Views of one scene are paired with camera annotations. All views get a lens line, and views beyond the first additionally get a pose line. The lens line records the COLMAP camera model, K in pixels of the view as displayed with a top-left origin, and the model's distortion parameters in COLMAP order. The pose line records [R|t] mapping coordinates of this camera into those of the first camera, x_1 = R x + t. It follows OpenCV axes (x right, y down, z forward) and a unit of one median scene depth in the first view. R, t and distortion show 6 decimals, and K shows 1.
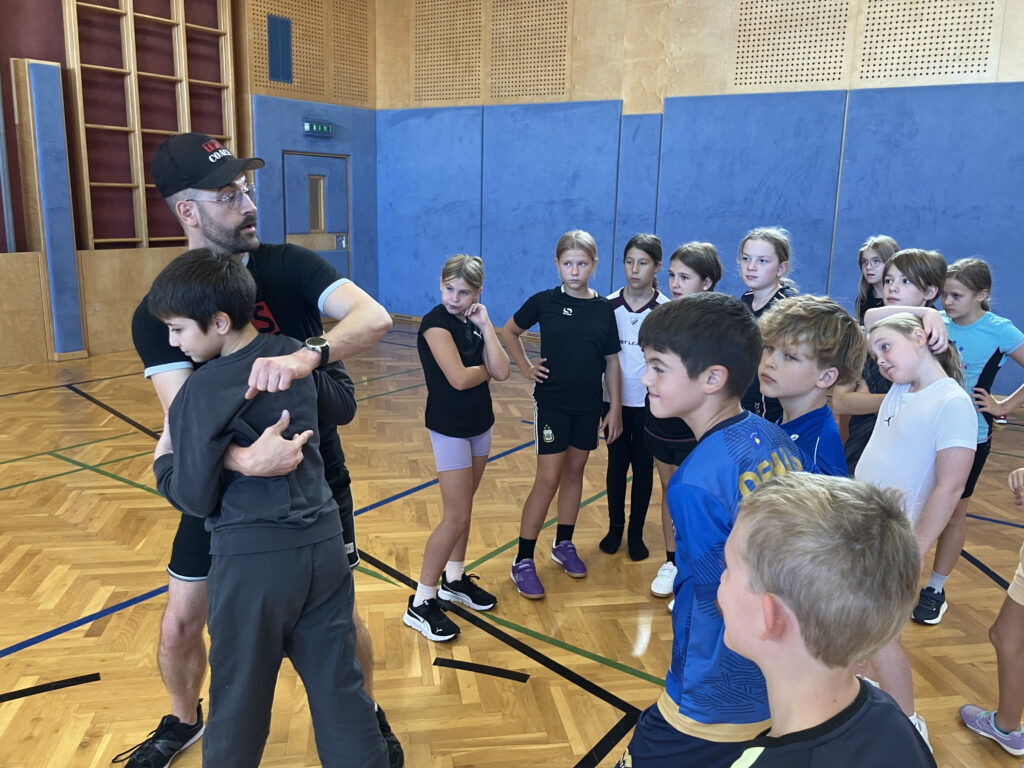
lens RADIAL K [[832.0, 0, 518.4], [0, 832.0, 382.1], [0, 0, 1]] dist [0.001545, 0.002546]
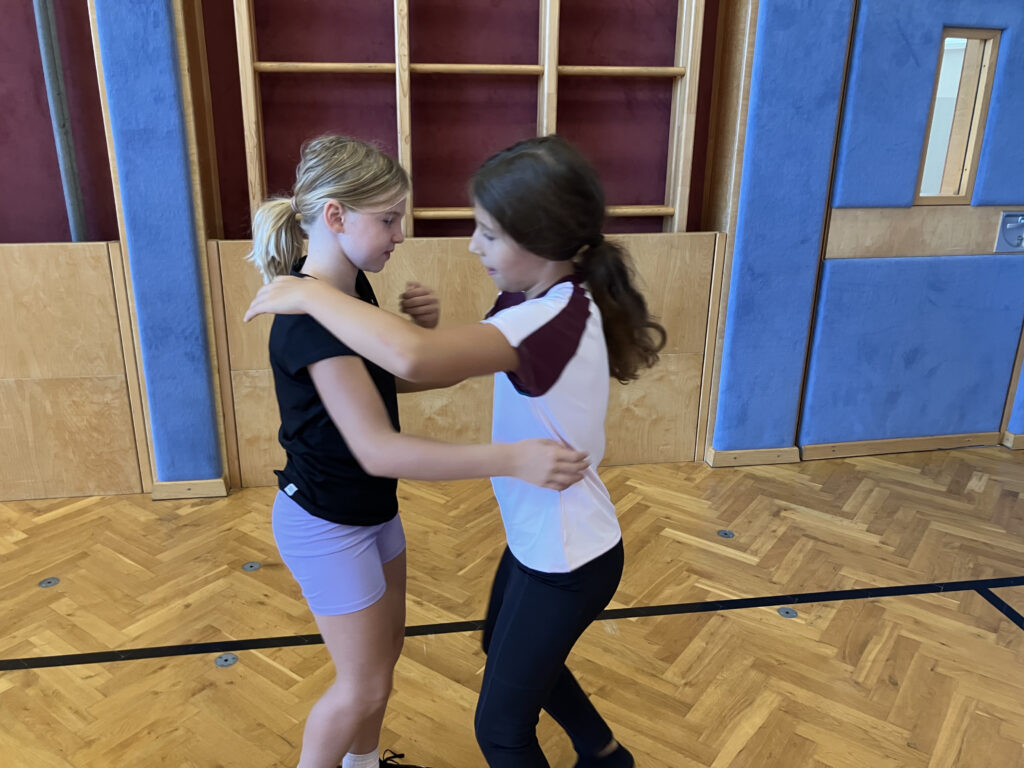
lens RADIAL K [[832.0, 0, 514.6], [0, 832.0, 382.7], [0, 0, 1]] dist [0.001545, 0.002546]
pose [[0.689994, 0.222586, -0.688740, -0.139420], [-0.148347, 0.974831, 0.166427, -0.175611], [0.708450, -0.012661, 0.705648, 0.802376]]
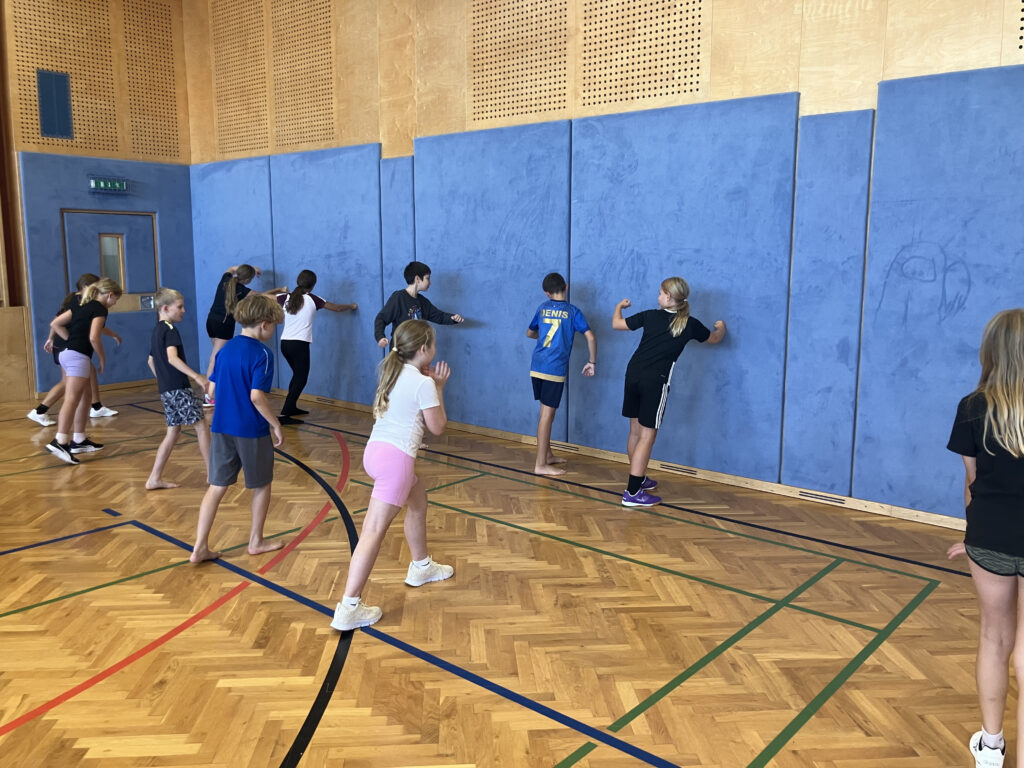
lens RADIAL K [[832.0, 0, 509.8], [0, 832.0, 389.8], [0, 0, 1]] dist [0.001545, 0.002546]
pose [[0.994667, -0.005705, -0.102985, 0.386963], [-0.000099, 0.998416, -0.056267, -0.020651], [0.103143, 0.055977, 0.993090, 0.139215]]
